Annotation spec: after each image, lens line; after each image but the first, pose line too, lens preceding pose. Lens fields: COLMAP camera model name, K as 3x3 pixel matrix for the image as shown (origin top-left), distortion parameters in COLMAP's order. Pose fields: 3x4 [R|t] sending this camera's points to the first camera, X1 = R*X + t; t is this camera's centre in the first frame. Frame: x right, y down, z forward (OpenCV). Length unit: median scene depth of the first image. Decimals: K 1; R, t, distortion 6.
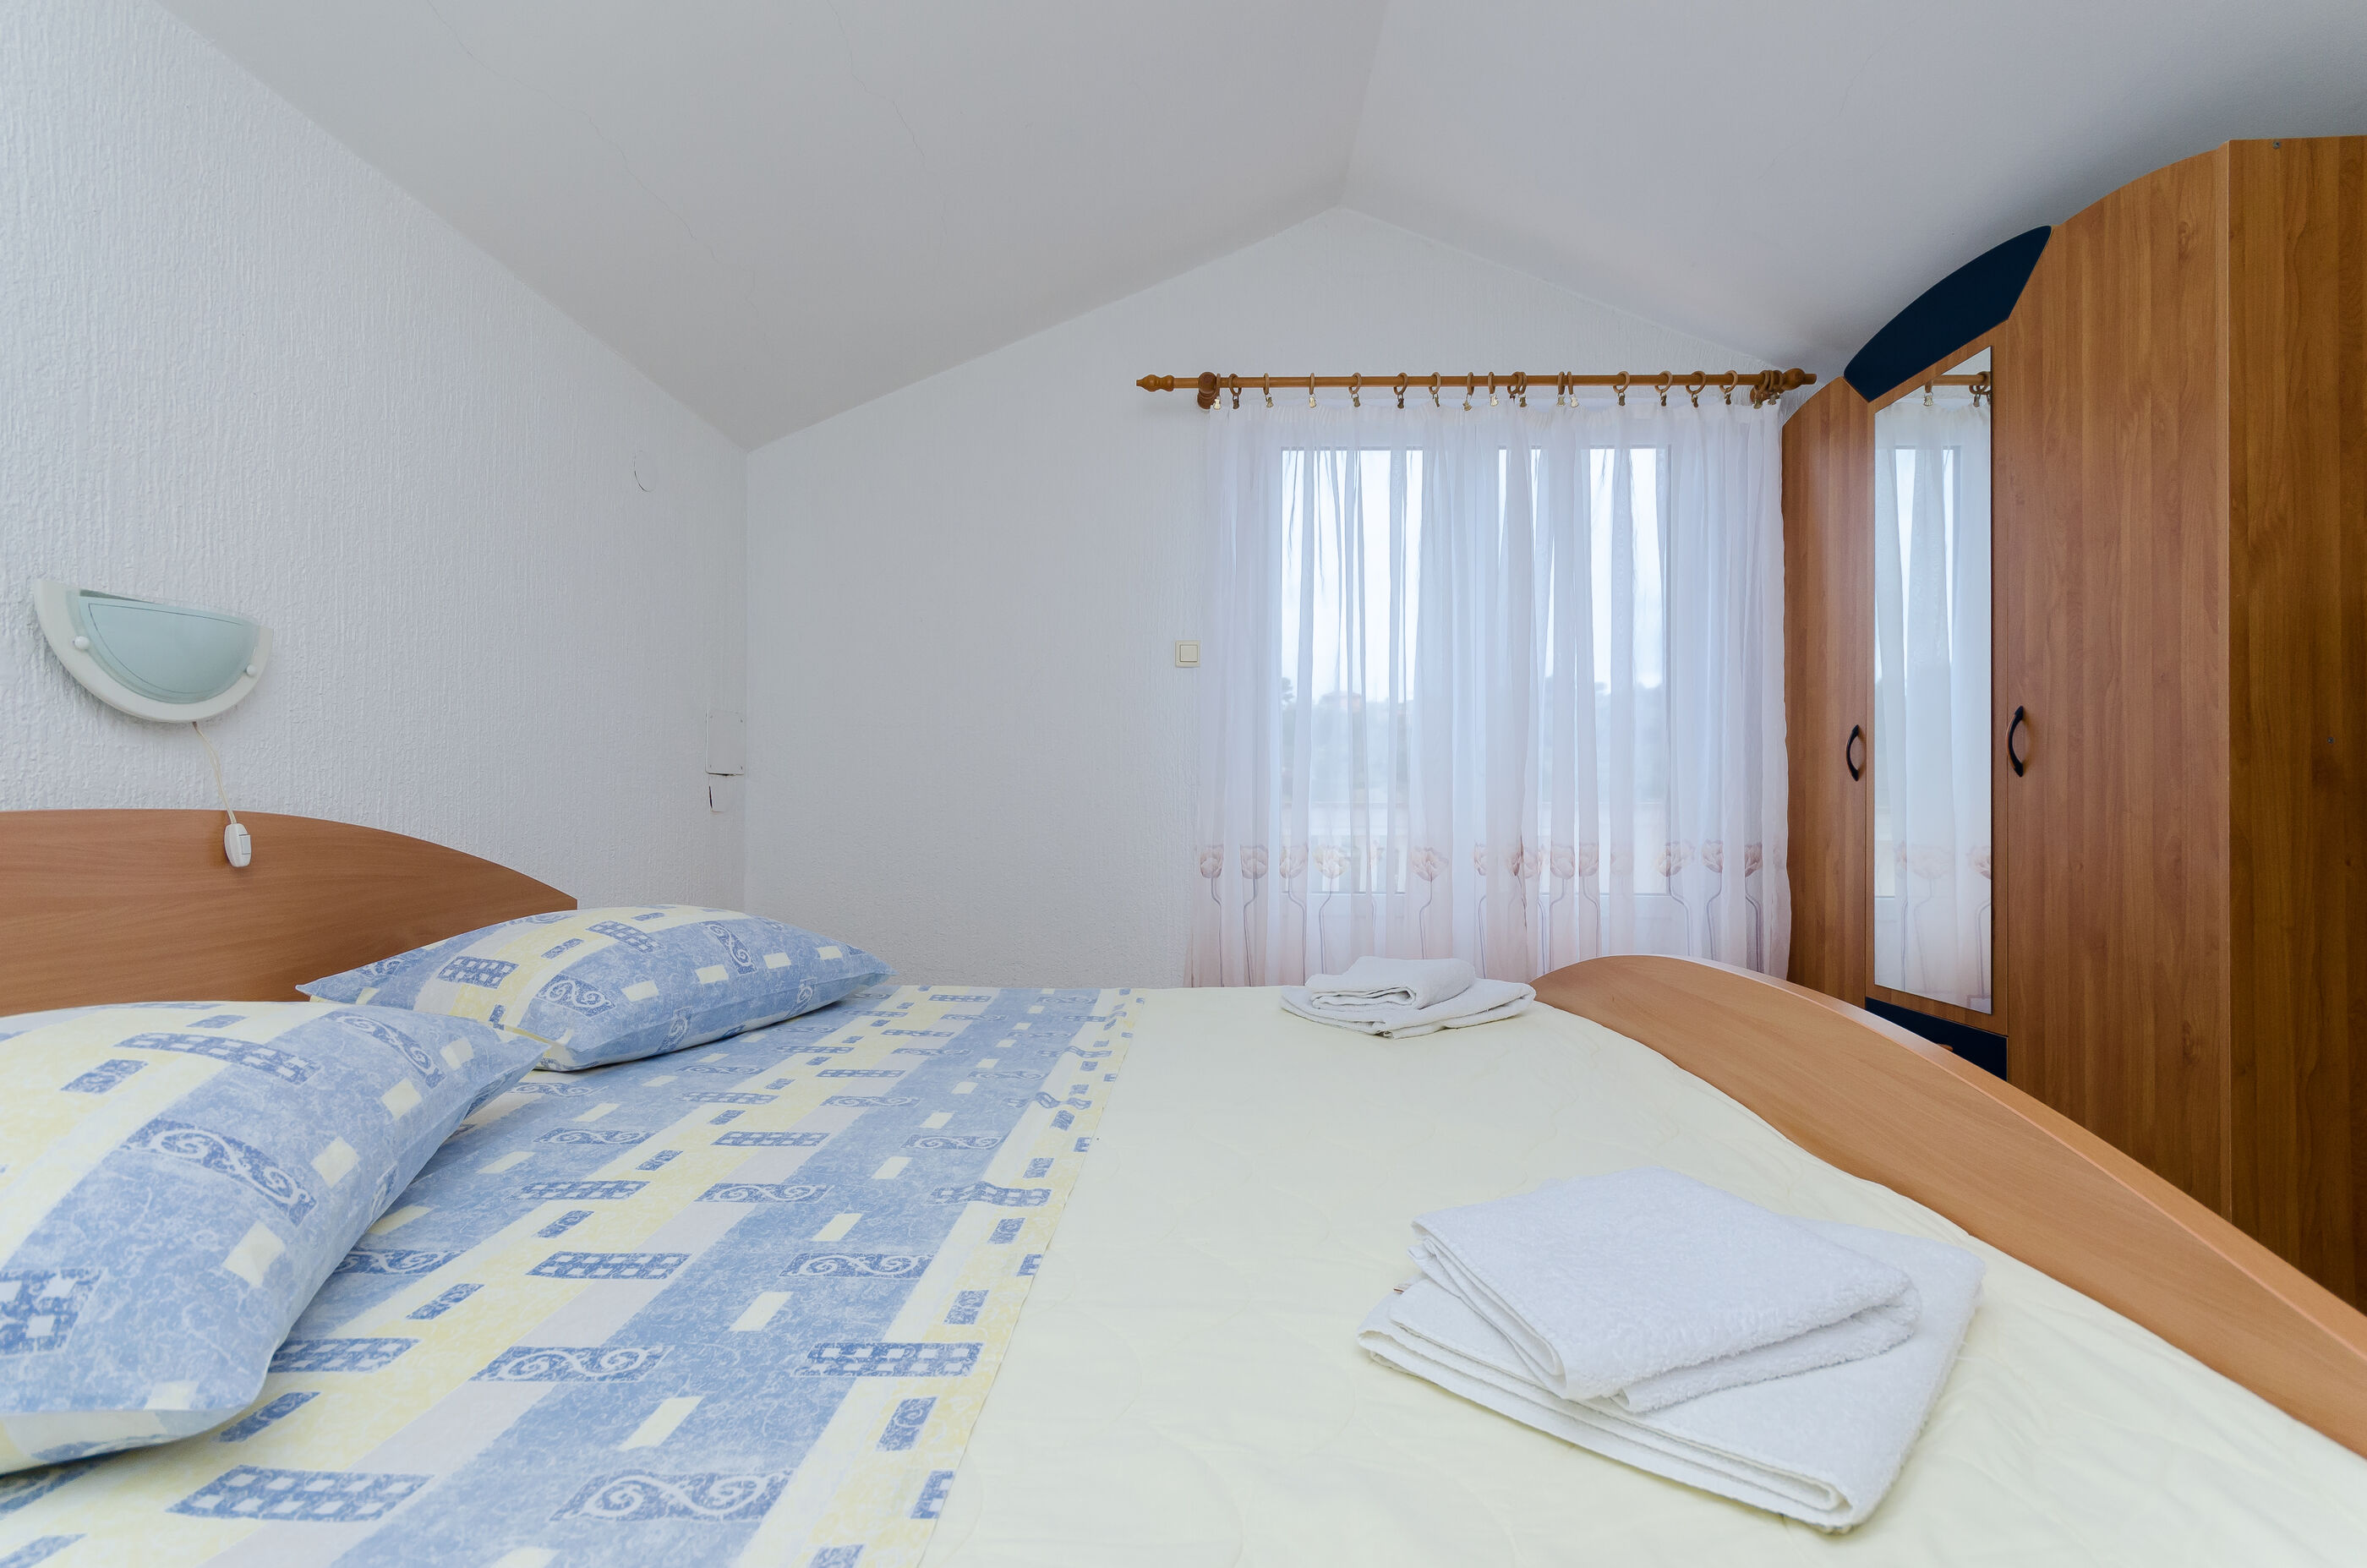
lens RADIAL K [[1068.2, 0, 1189.2], [0, 1068.2, 798.6], [0, 0, 1]] dist [-0.000537, -0.000151]
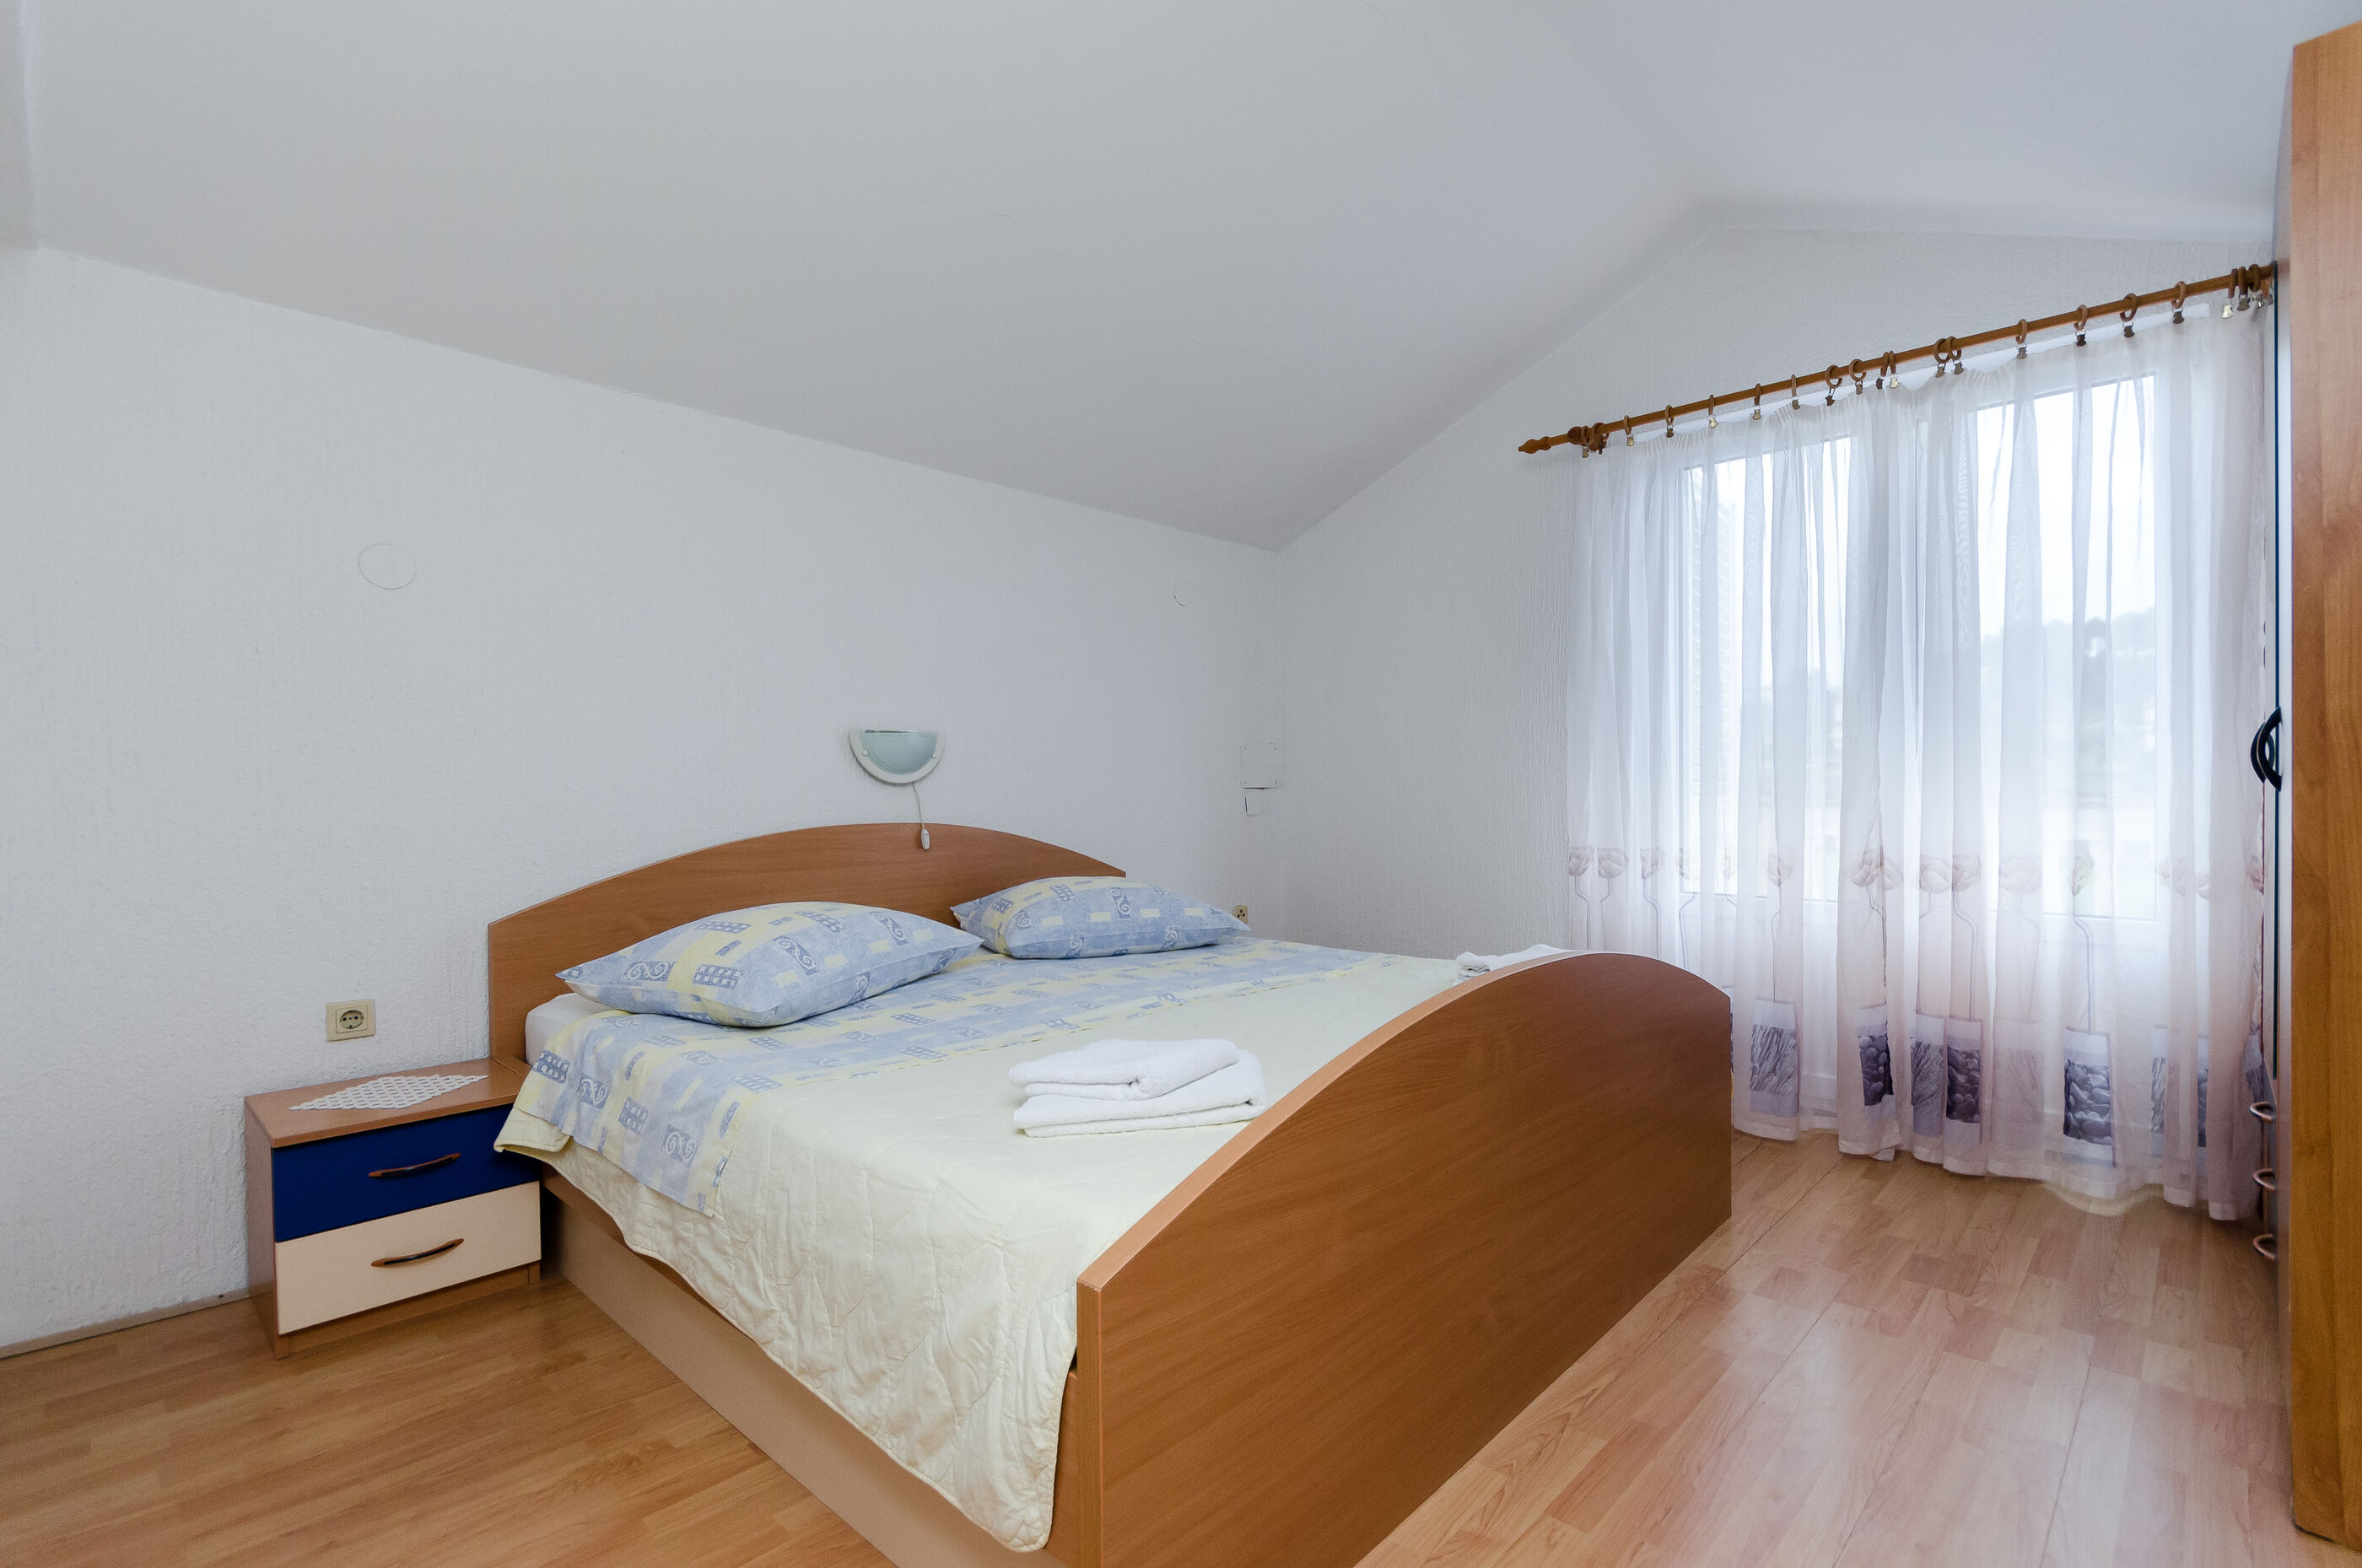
lens RADIAL K [[1065.9, 0, 1182.1], [0, 1065.9, 793.7], [0, 0, 1]] dist [-0.000537, -0.000151]
pose [[0.740799, -0.009485, -0.671660, 0.817405], [0.016631, 0.999853, 0.004222, -0.042614], [0.671521, -0.014298, 0.740847, -0.206518]]
